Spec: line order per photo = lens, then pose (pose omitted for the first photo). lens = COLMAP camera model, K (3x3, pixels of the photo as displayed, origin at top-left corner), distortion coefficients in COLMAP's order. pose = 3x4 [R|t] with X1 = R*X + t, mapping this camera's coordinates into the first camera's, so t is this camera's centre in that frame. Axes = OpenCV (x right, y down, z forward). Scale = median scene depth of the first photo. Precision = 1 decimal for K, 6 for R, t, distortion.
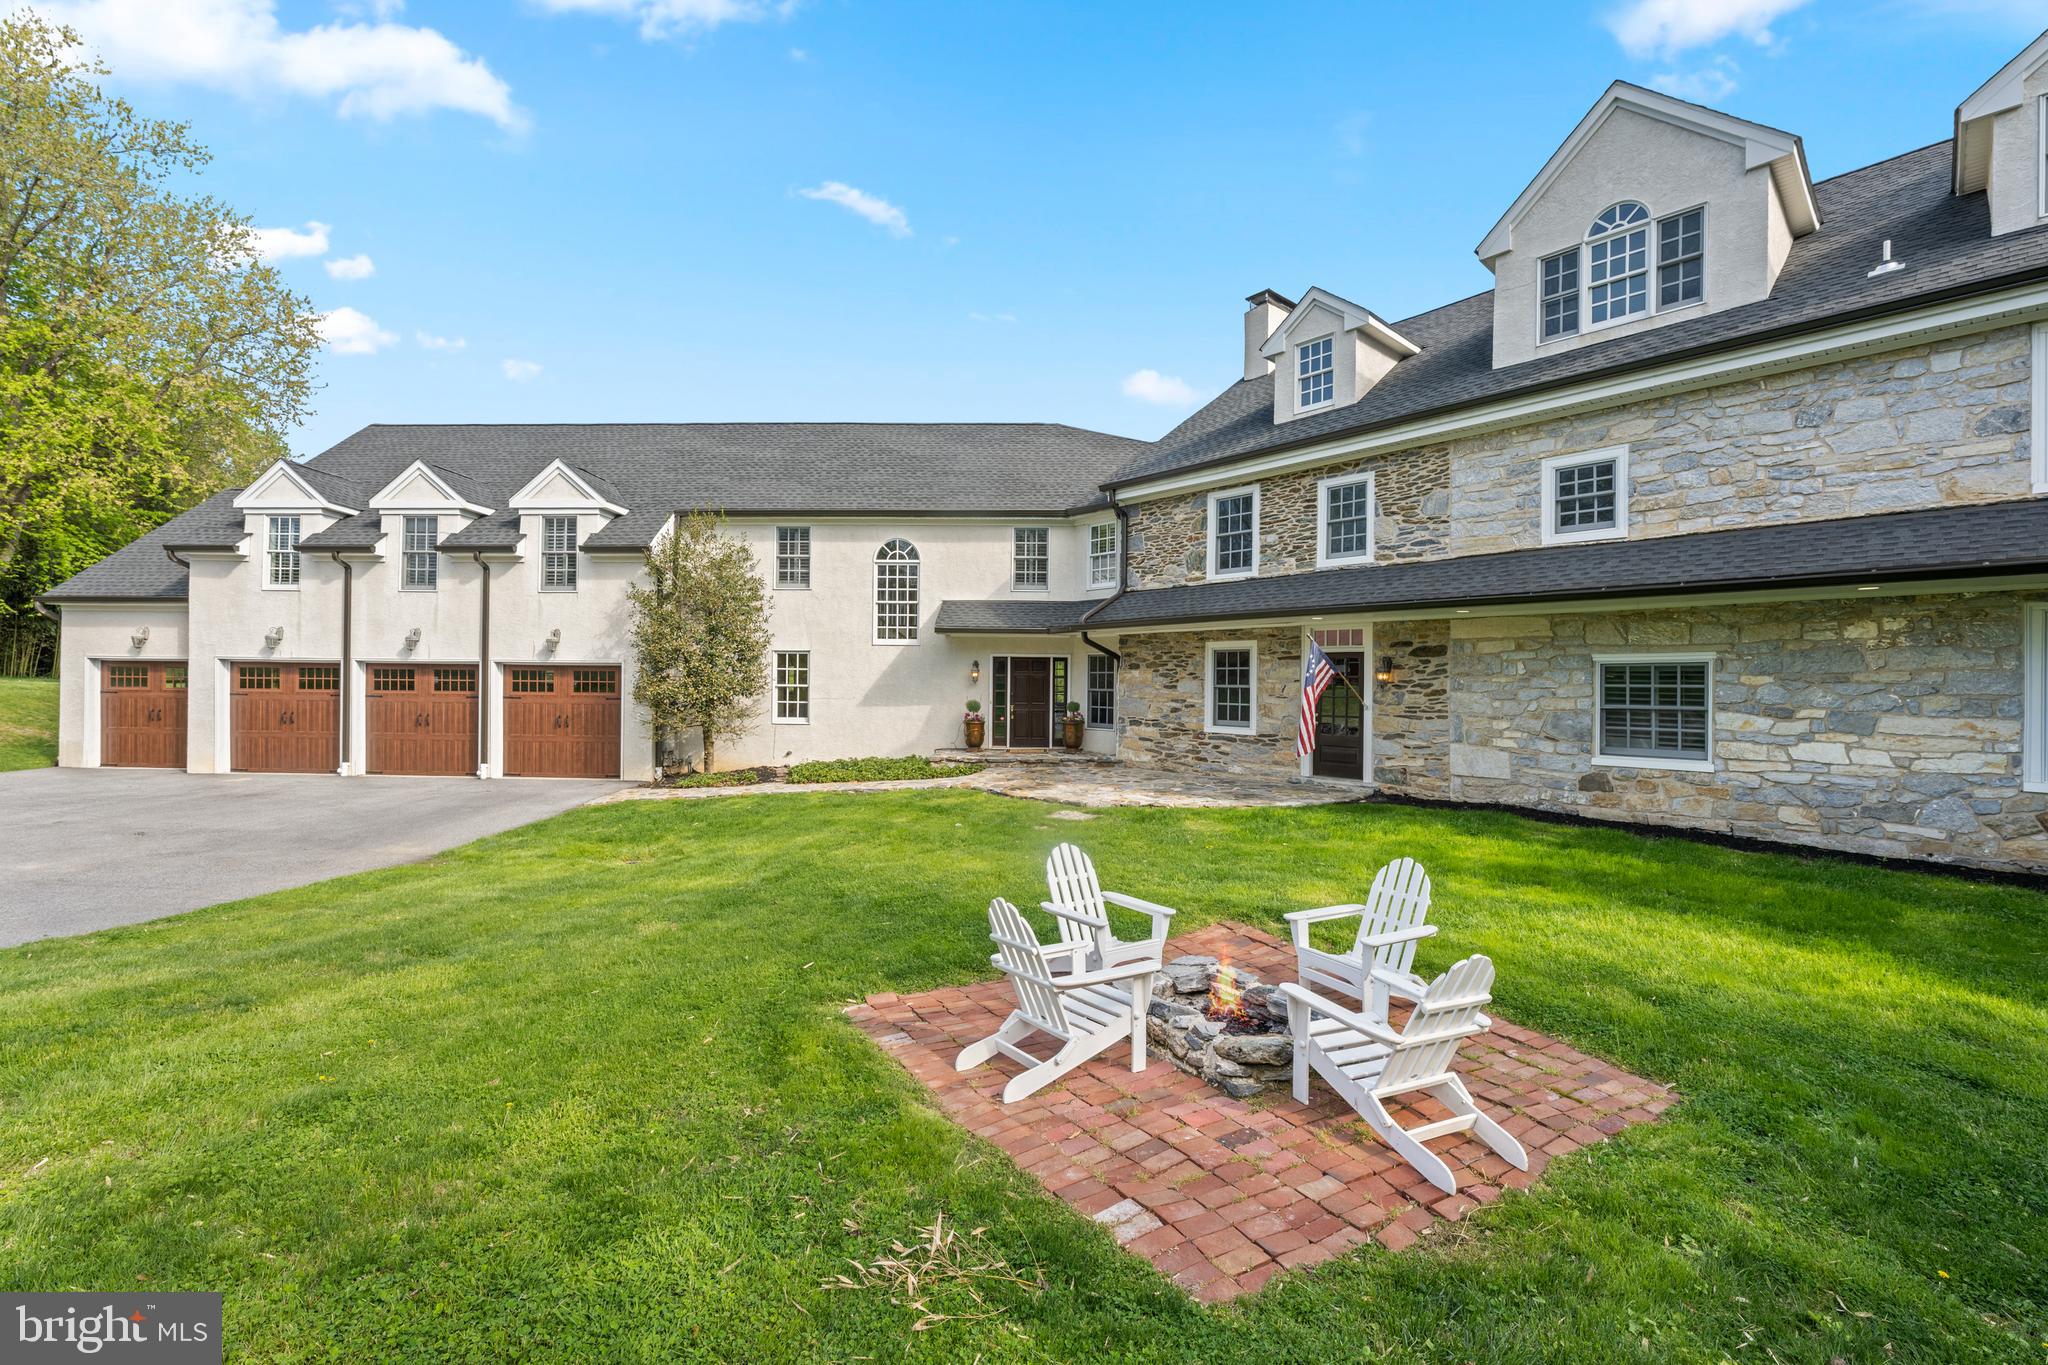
lens RADIAL K [[829.2, 0, 1024.5], [0, 829.2, 678.0], [0, 0, 1]] dist [-0.000117, 0.000240]
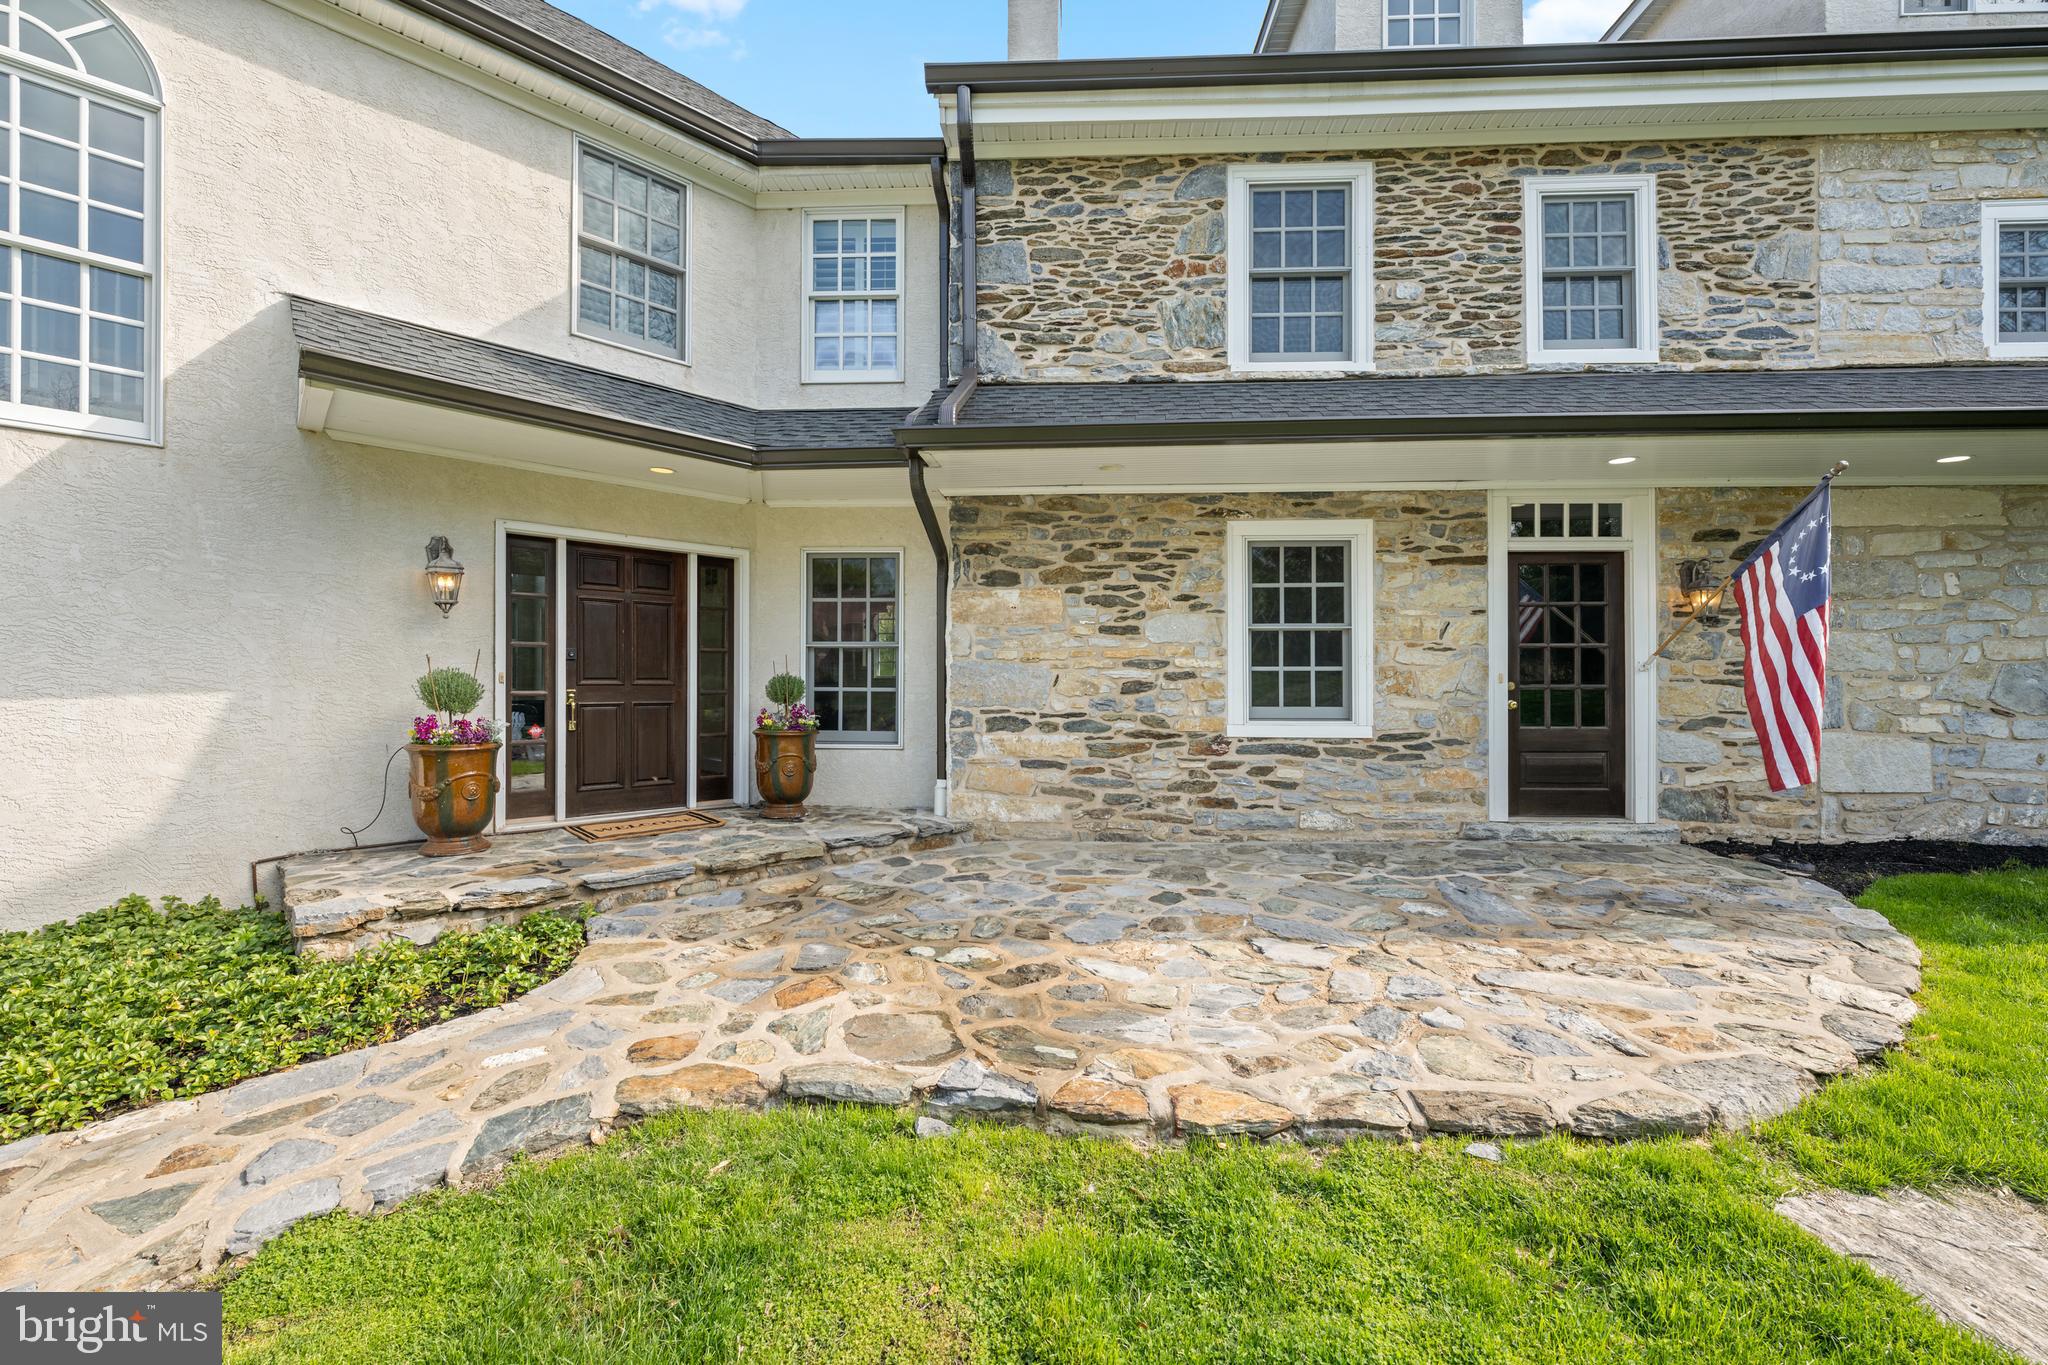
lens RADIAL K [[821.2, 0, 1016.4], [0, 821.2, 686.2], [0, 0, 1]] dist [-0.001105, 0.000098]
pose [[0.696355, -0.008261, 0.717650, -0.158355], [0.002176, 0.999953, 0.009400, 0.037080], [-0.717694, -0.004984, 0.696341, 0.823203]]
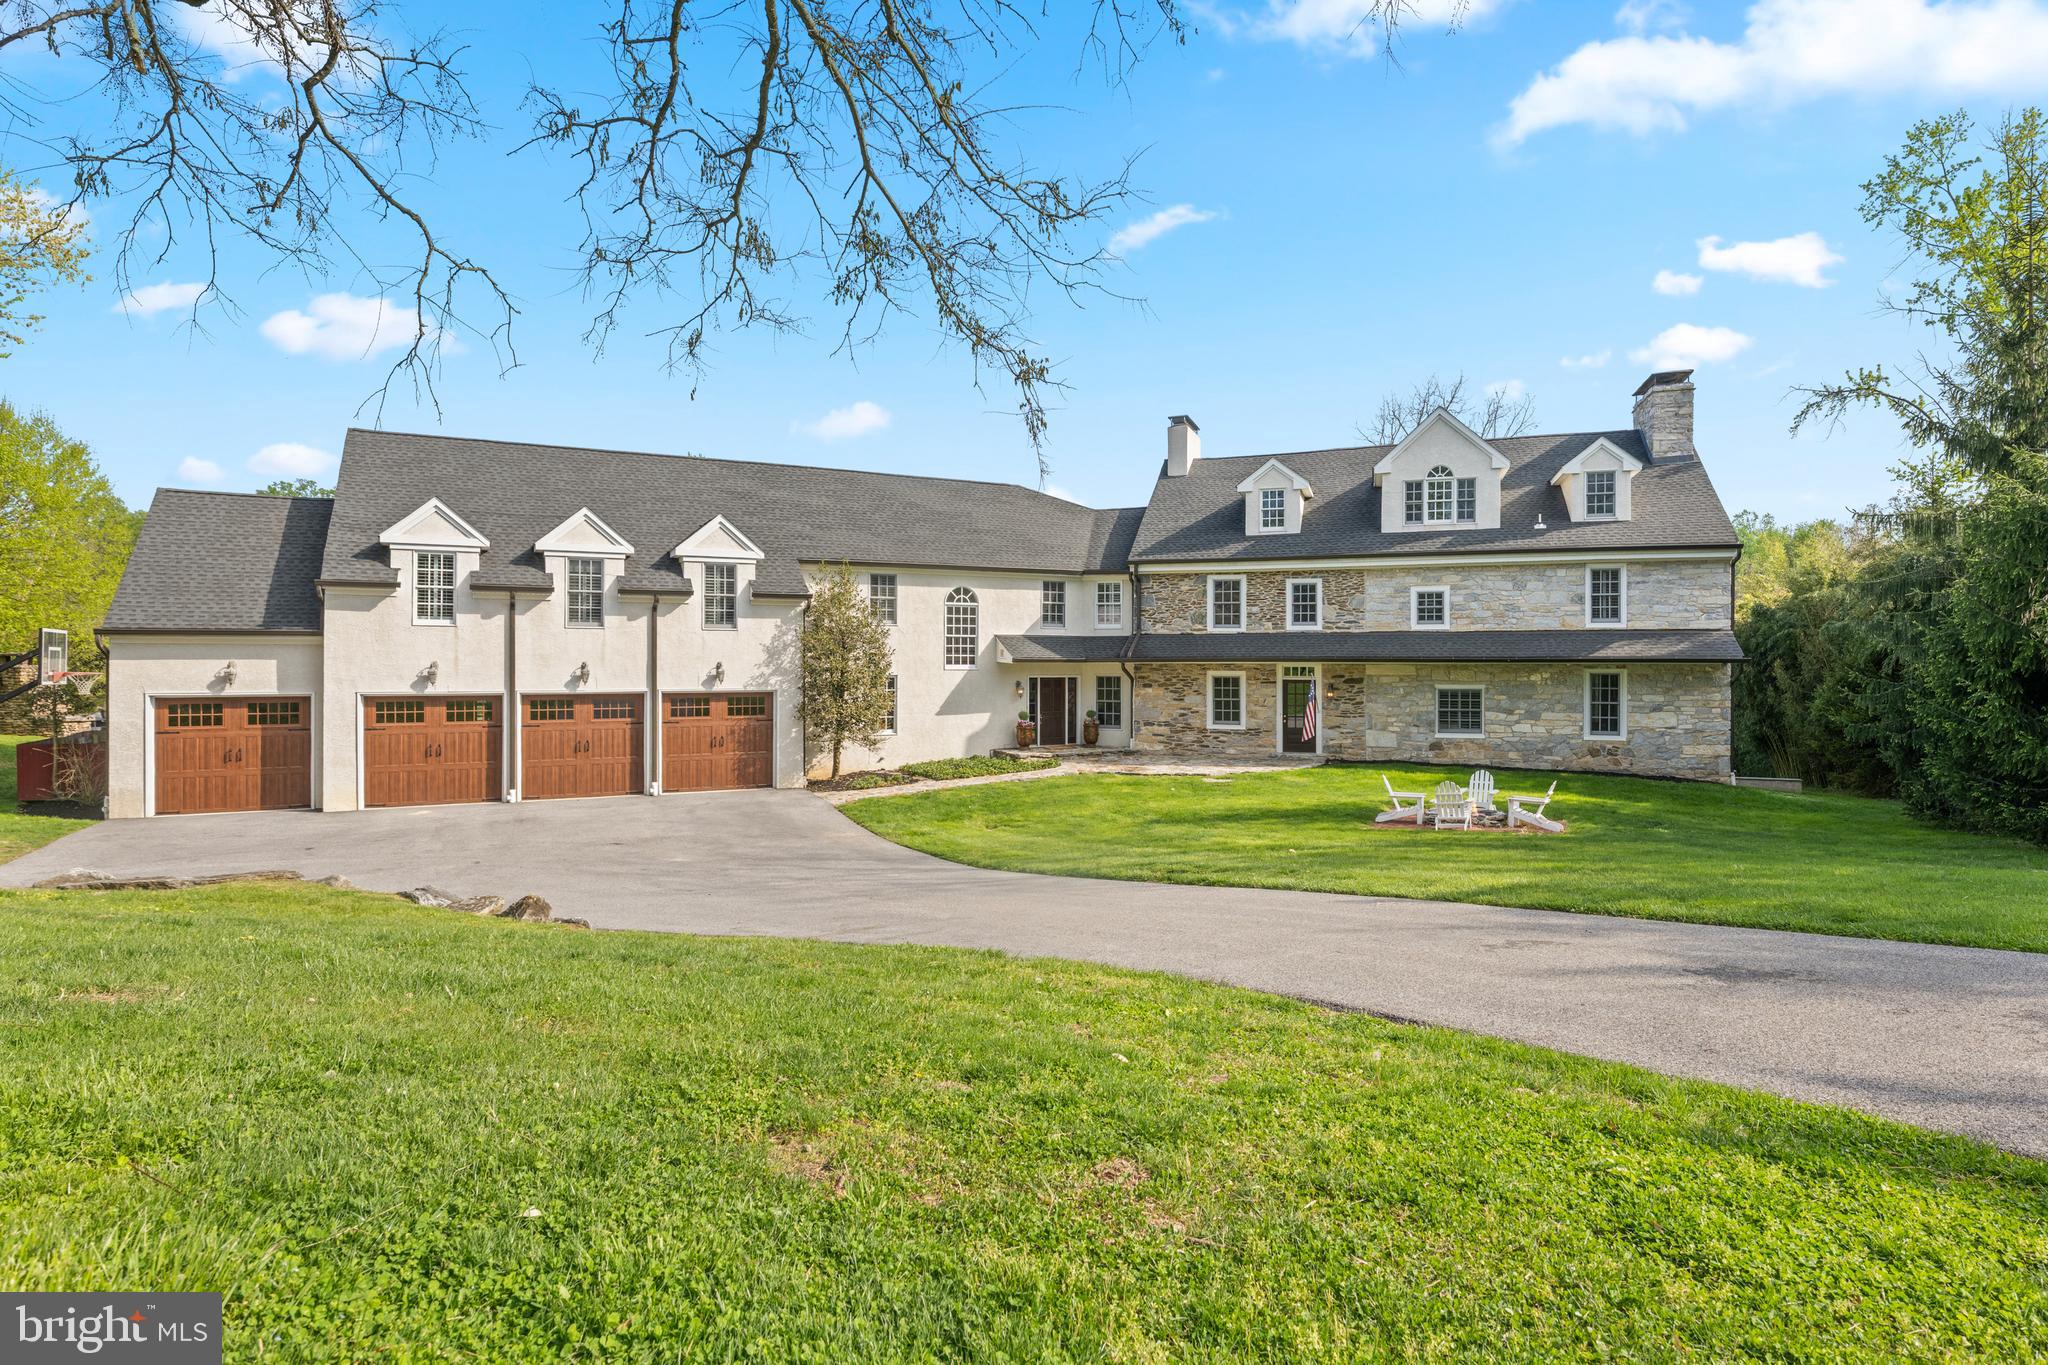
lens RADIAL K [[1065.2, 0, 1009.0], [0, 1065.2, 657.6], [0, 0, 1]] dist [-0.003429, -0.000443]
pose [[0.876400, -0.008474, 0.481509, -1.117778], [0.005654, 0.999957, 0.007307, -0.088794], [-0.481551, -0.003682, 0.876411, -0.599507]]
